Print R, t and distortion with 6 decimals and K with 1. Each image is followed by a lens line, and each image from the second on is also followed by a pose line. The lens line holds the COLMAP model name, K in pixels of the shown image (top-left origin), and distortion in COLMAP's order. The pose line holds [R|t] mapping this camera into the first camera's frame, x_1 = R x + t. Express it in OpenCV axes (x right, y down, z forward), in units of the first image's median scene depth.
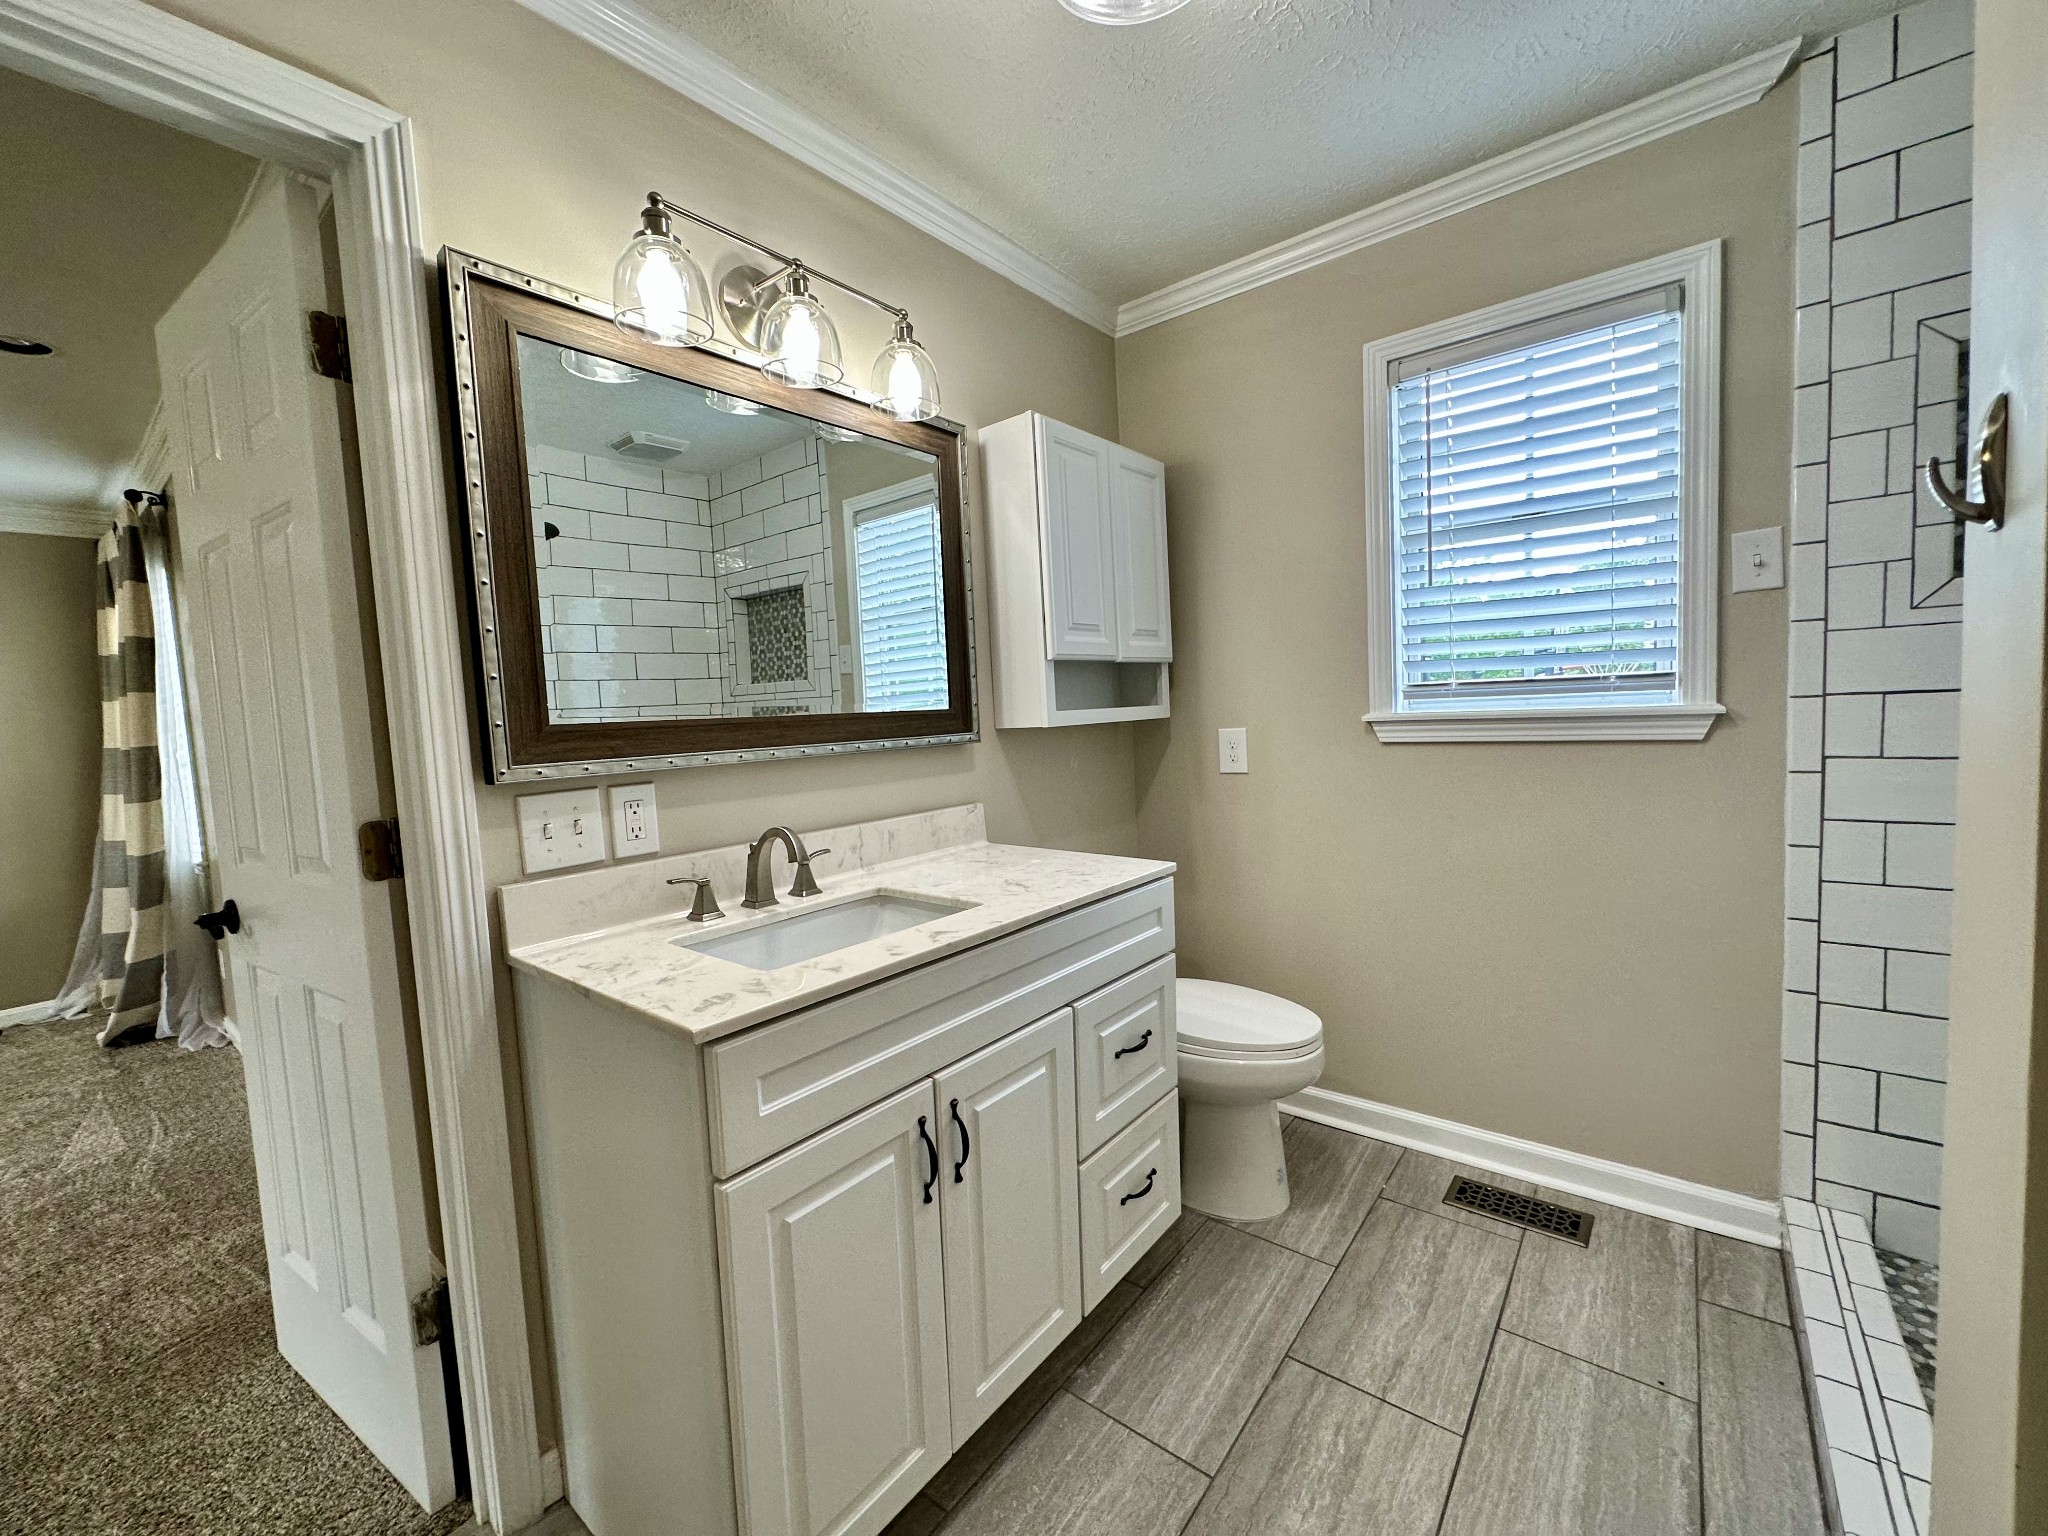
lens RADIAL K [[820.8, 0, 1036.0], [0, 820.8, 773.8], [0, 0, 1]] dist [-0.004605, -0.000297]
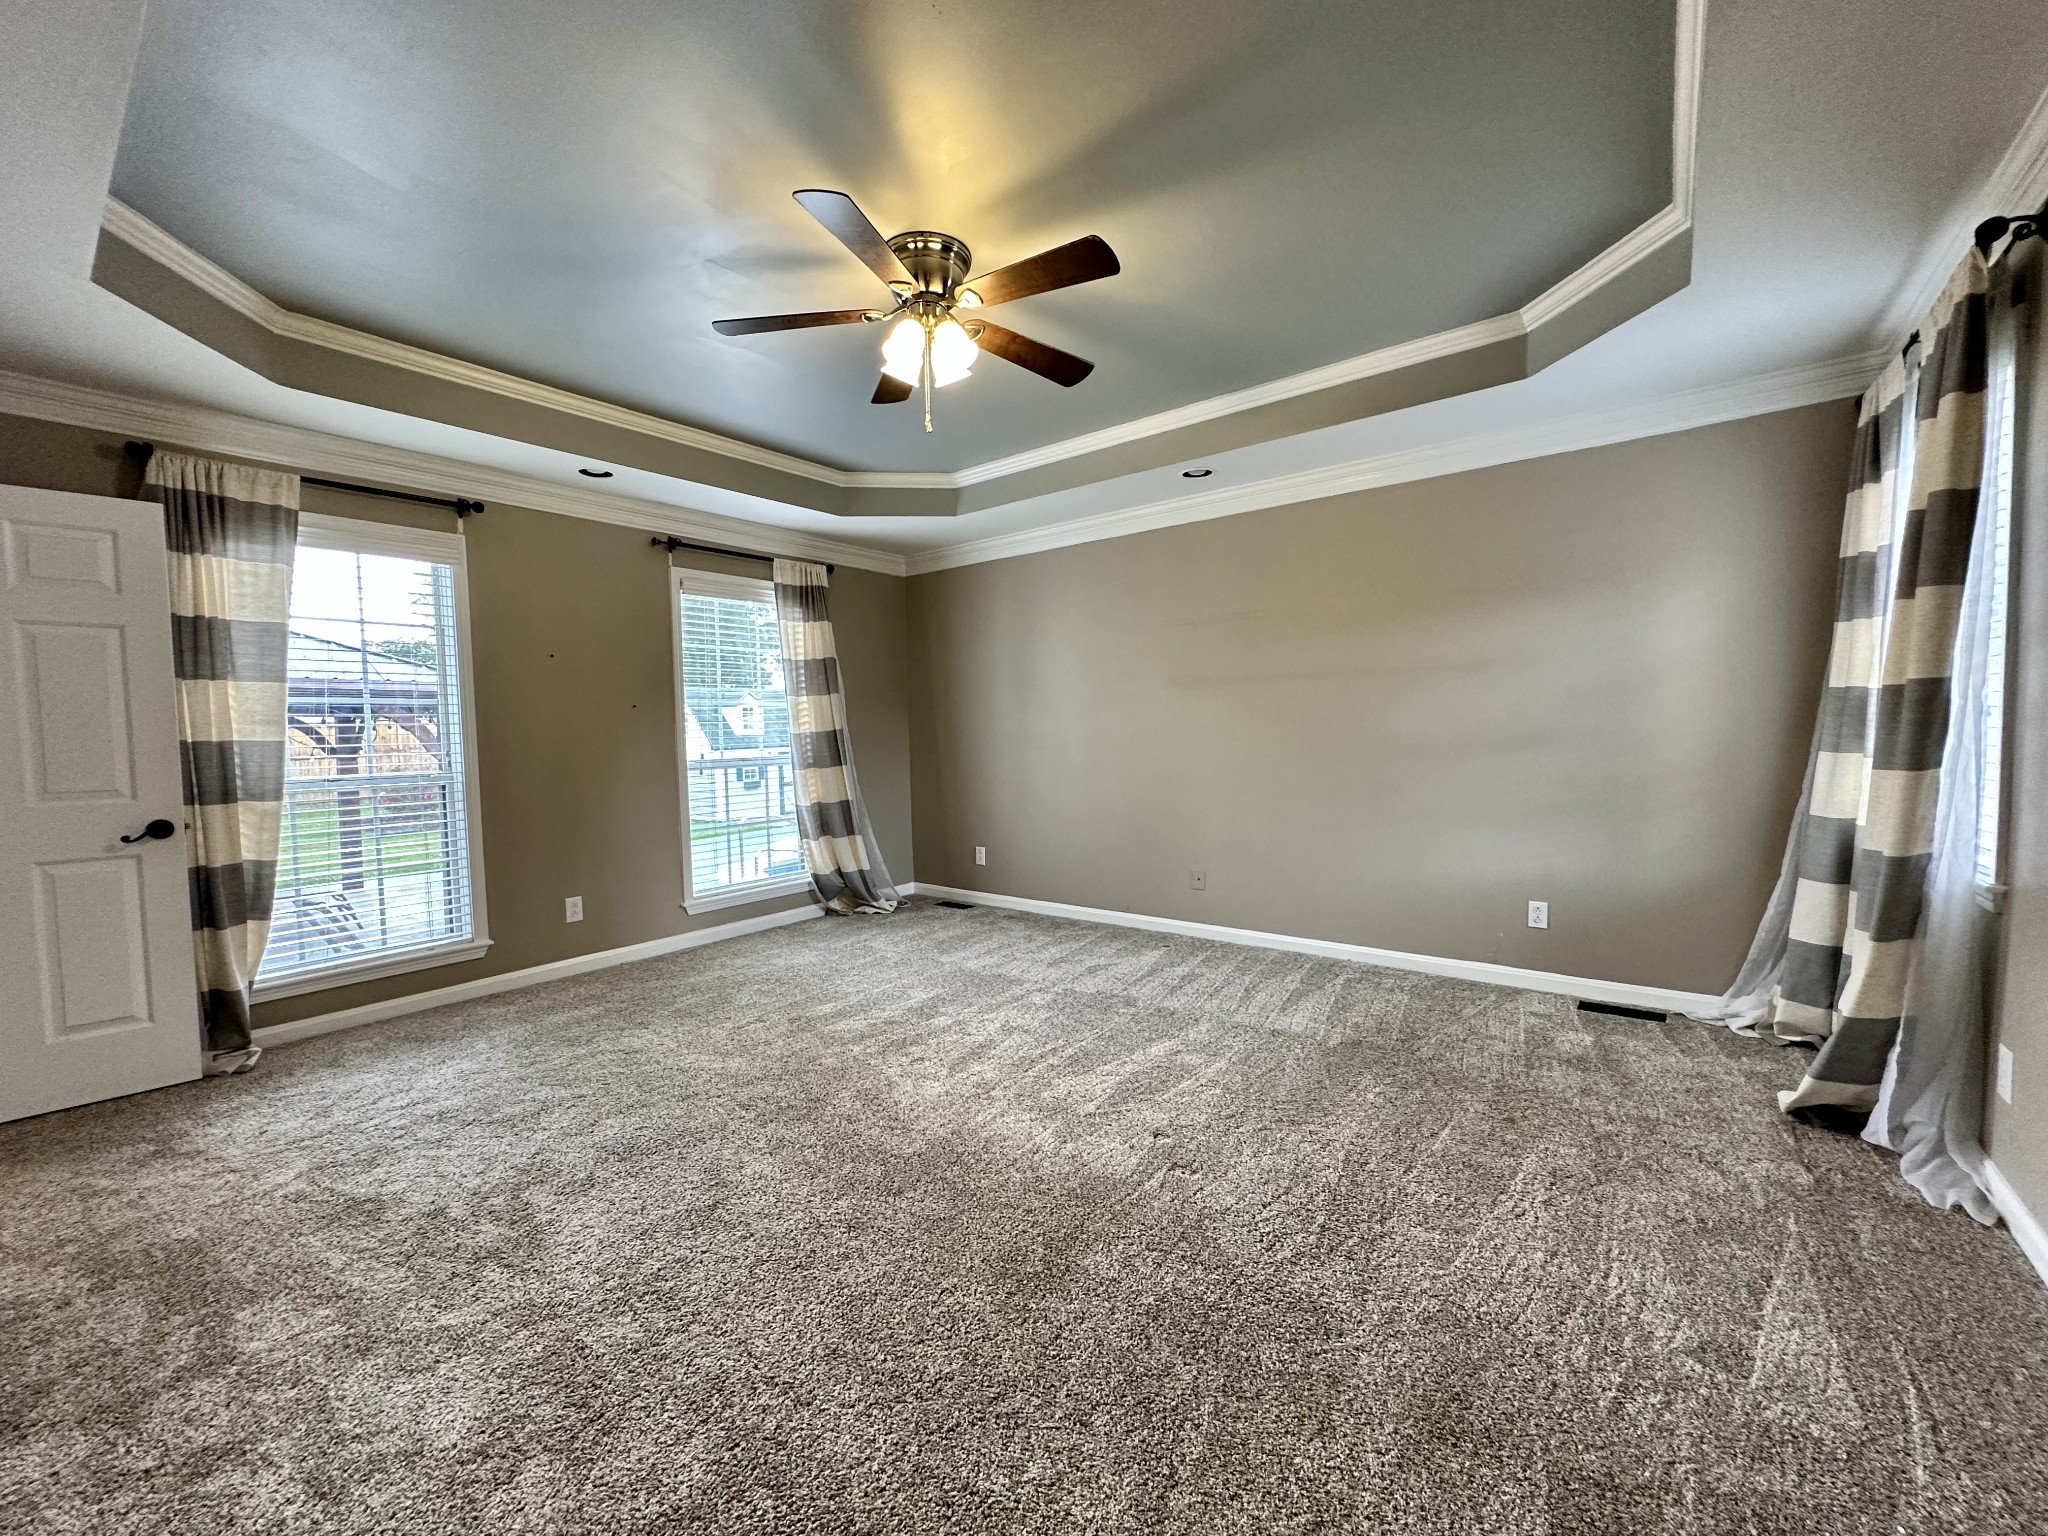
lens RADIAL K [[820.8, 0, 1025.4], [0, 820.8, 766.4], [0, 0, 1]] dist [-0.004605, -0.000297]
pose [[0.009482, 0.096499, -0.995288, -0.410173], [-0.060253, 0.993579, 0.095760, 0.011532], [0.998138, 0.059061, 0.015235, 0.273930]]
